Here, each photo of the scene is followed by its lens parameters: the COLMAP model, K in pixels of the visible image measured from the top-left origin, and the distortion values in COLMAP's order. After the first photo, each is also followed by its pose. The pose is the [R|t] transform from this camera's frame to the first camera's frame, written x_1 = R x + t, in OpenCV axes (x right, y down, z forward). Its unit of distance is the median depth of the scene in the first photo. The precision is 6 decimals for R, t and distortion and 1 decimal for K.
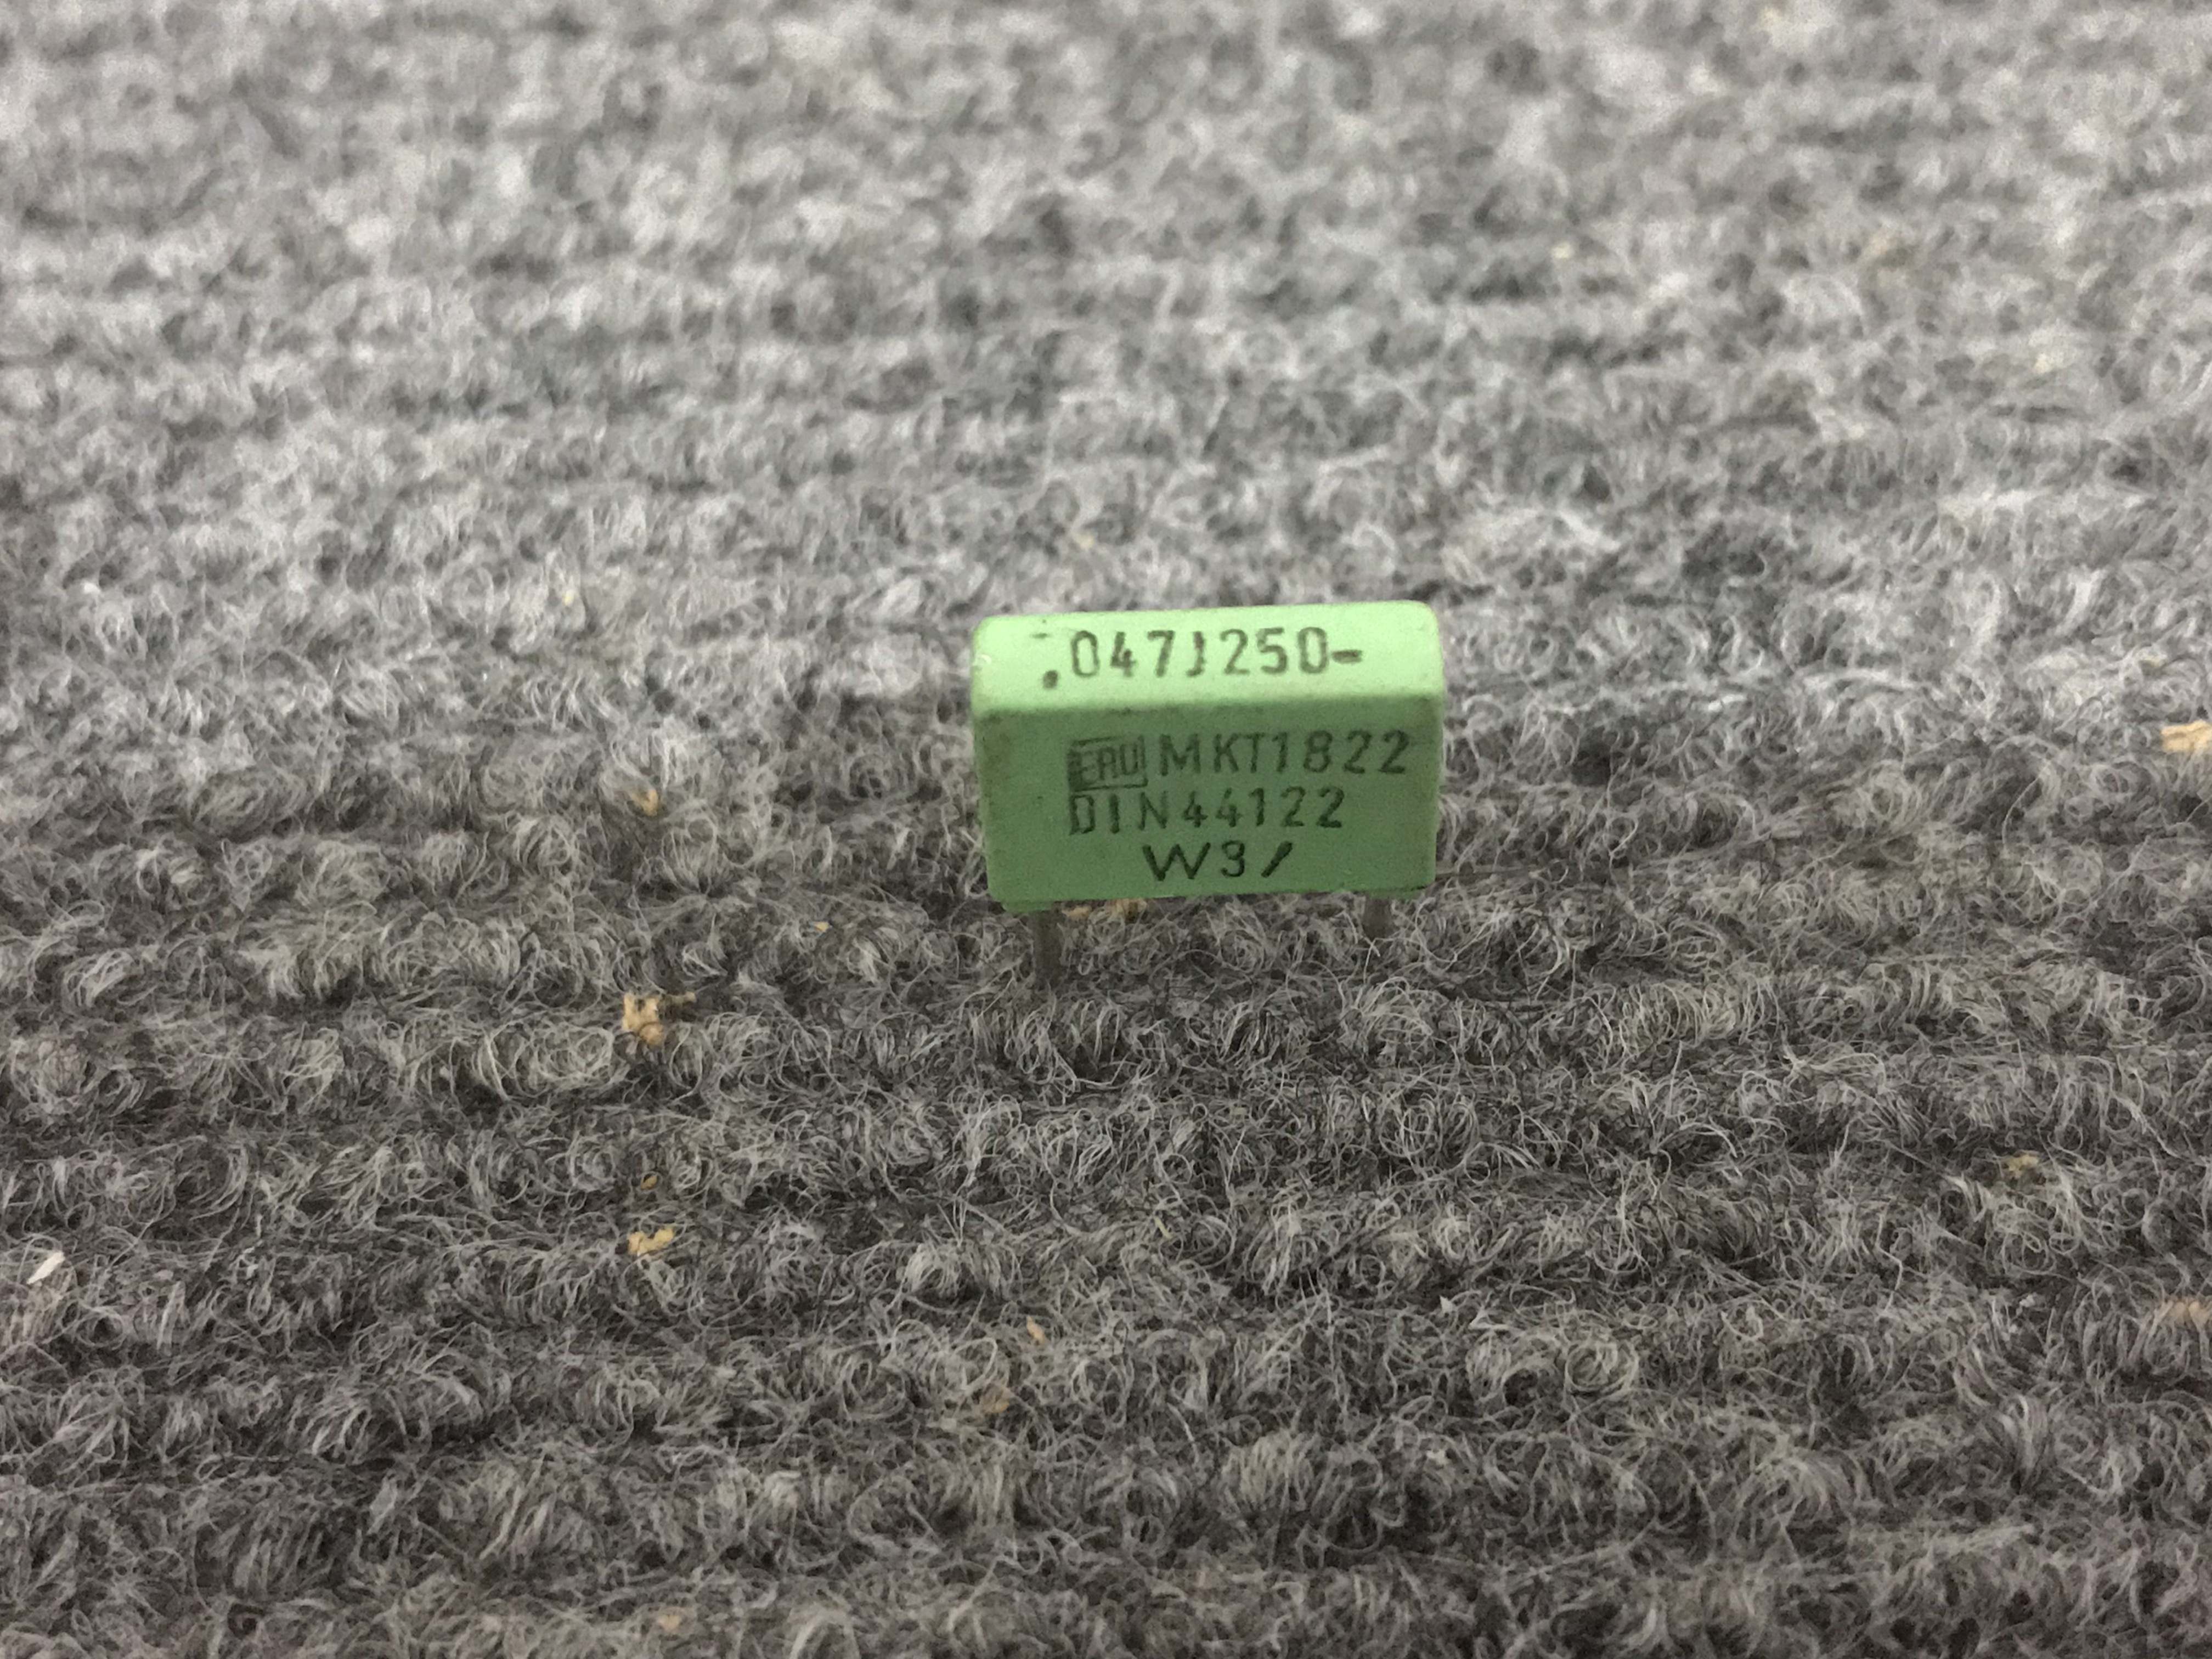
lens RADIAL K [[2843.7, 0, 1114.2], [0, 2843.7, 836.9], [0, 0, 1]] dist [-0.002564, 0.000000]
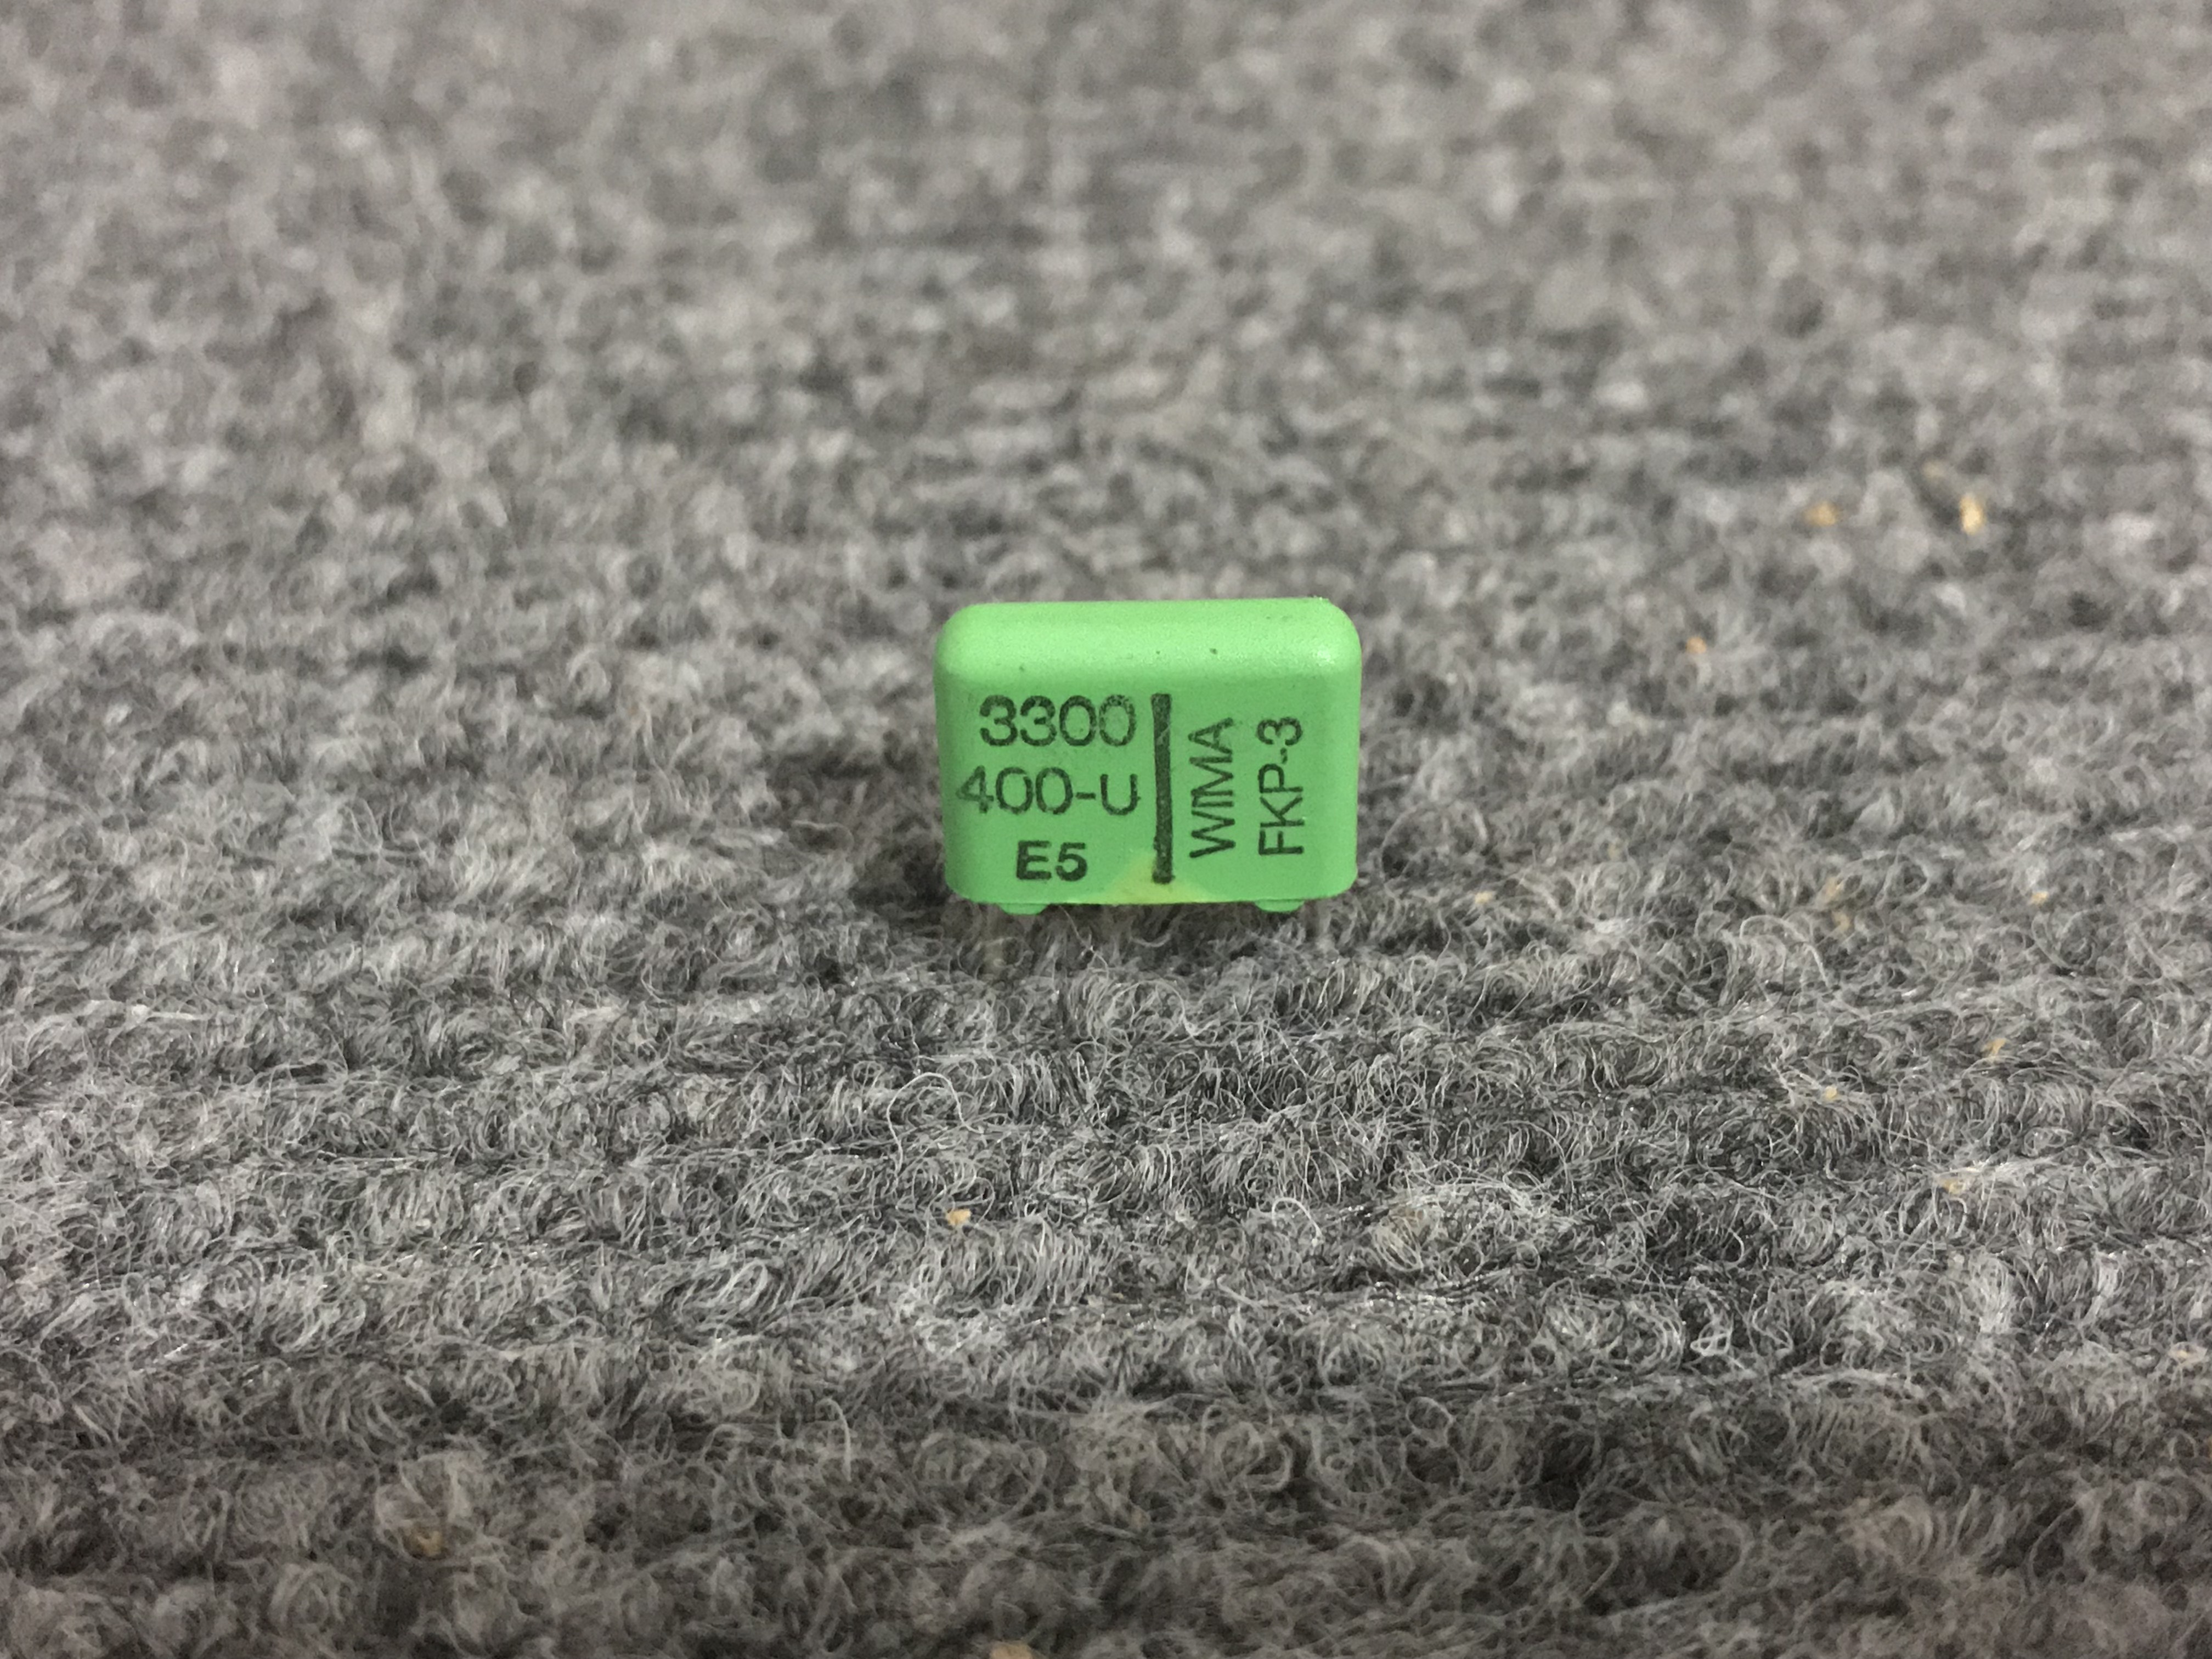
lens RADIAL K [[2843.7, 0, 1072.2], [0, 2843.7, 833.9], [0, 0, 1]] dist [-0.002564, 0.000000]
pose [[0.999612, -0.000634, 0.027862, 0.001130], [0.007000, 0.973403, -0.228994, -0.019696], [-0.026976, 0.229100, 0.973029, 0.123551]]
